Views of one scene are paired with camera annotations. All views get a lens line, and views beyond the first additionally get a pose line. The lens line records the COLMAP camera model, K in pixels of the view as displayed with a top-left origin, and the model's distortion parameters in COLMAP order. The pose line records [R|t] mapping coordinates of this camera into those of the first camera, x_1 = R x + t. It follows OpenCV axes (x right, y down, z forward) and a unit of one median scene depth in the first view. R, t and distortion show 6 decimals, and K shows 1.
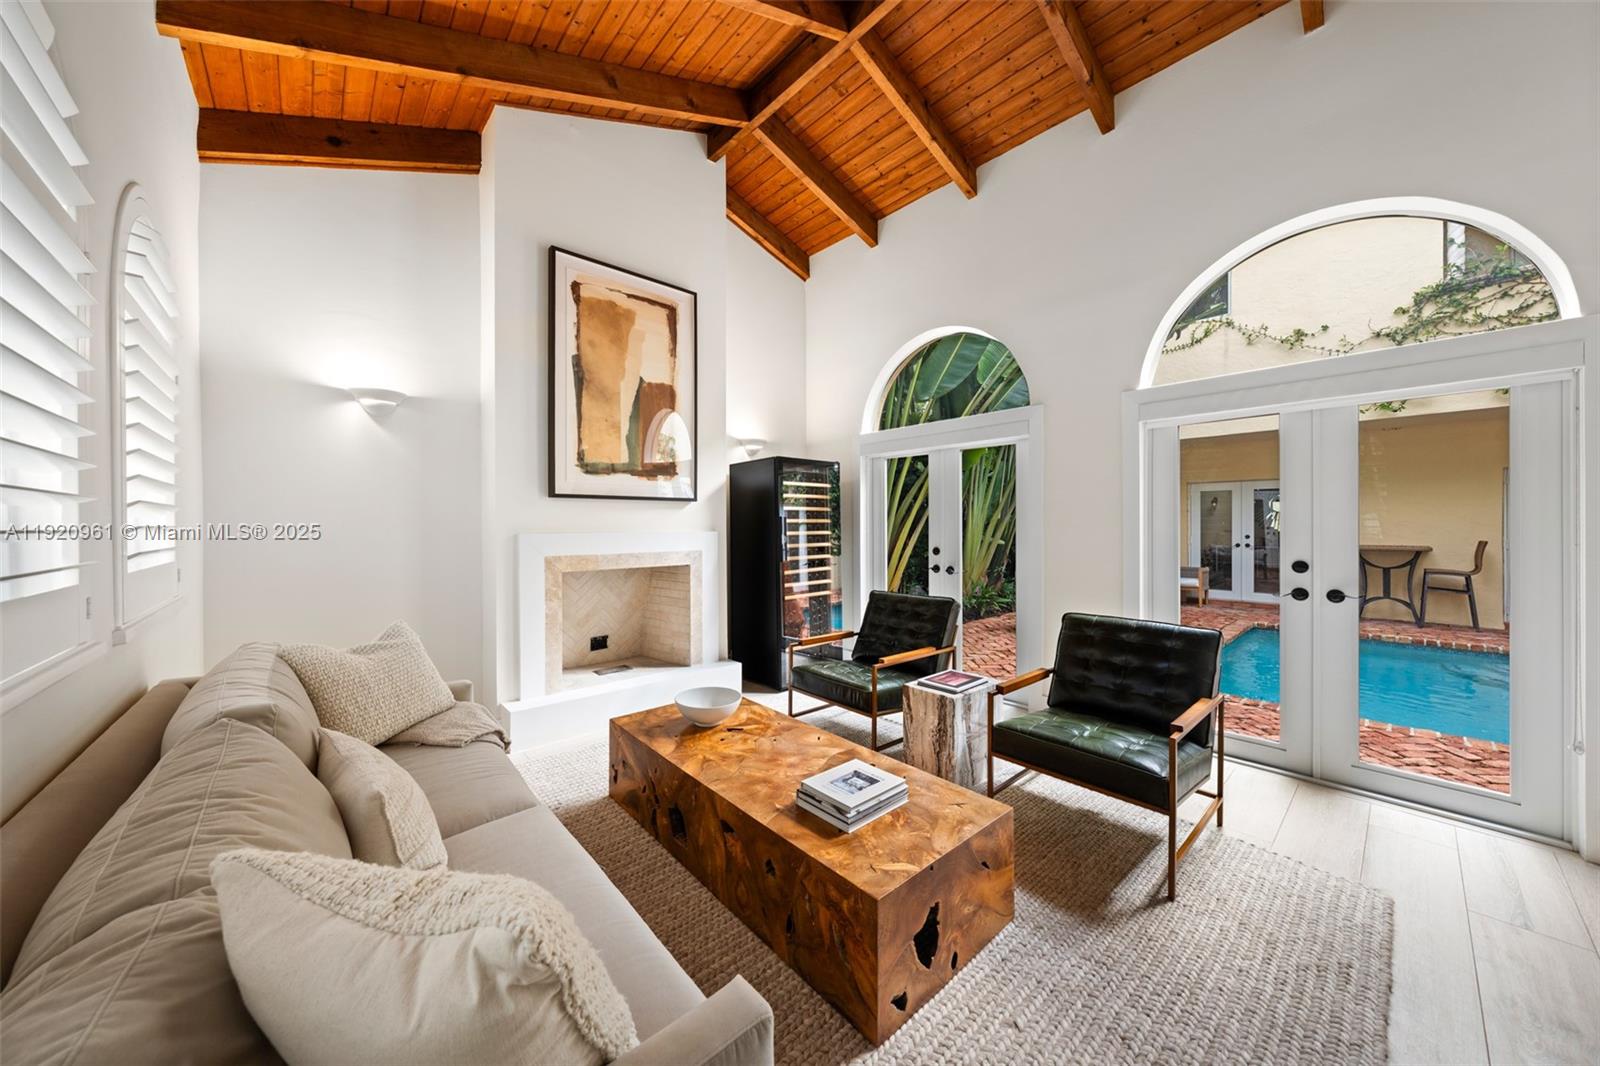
lens RADIAL K [[546.1, 0, 796.4], [0, 546.1, 524.5], [0, 0, 1]] dist [-0.001360, 0.000507]
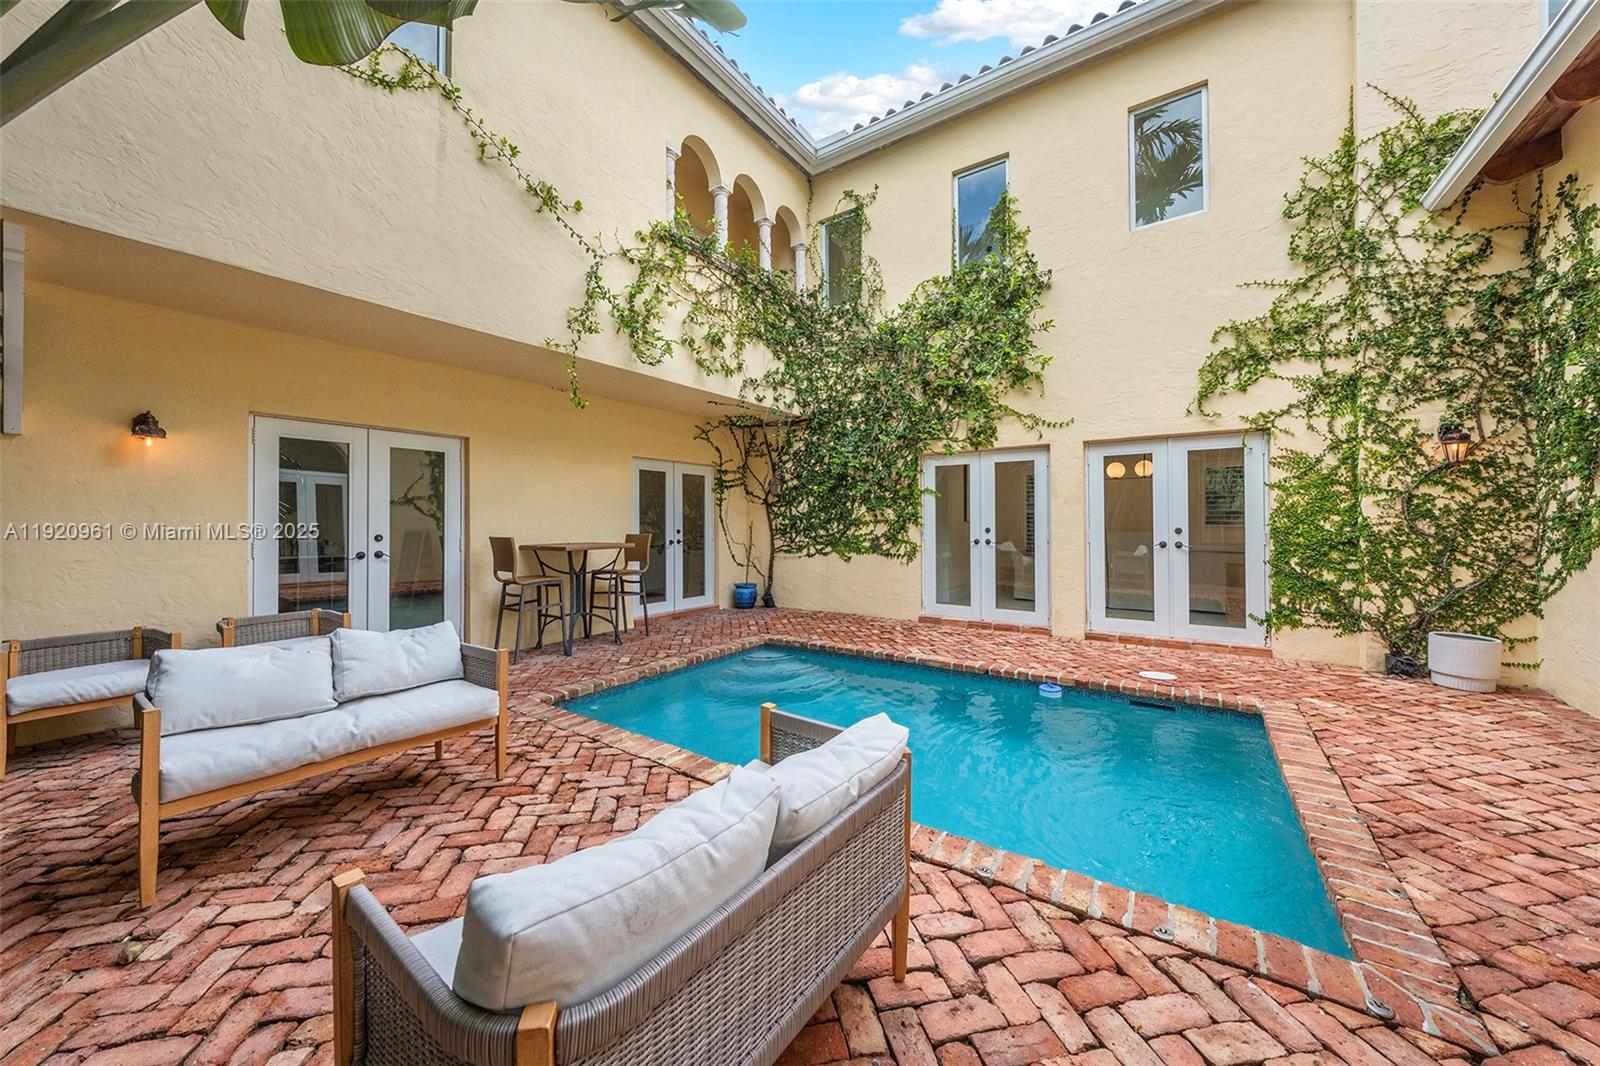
lens RADIAL K [[559.6, 0, 797.6], [0, 559.6, 521.4], [0, 0, 1]] dist [-0.003388, -0.000022]
pose [[-0.231316, 0.007920, 0.972846, 0.293650], [0.007151, 0.999954, -0.006441, 0.017871], [-0.972852, 0.005467, -0.231362, 0.976087]]
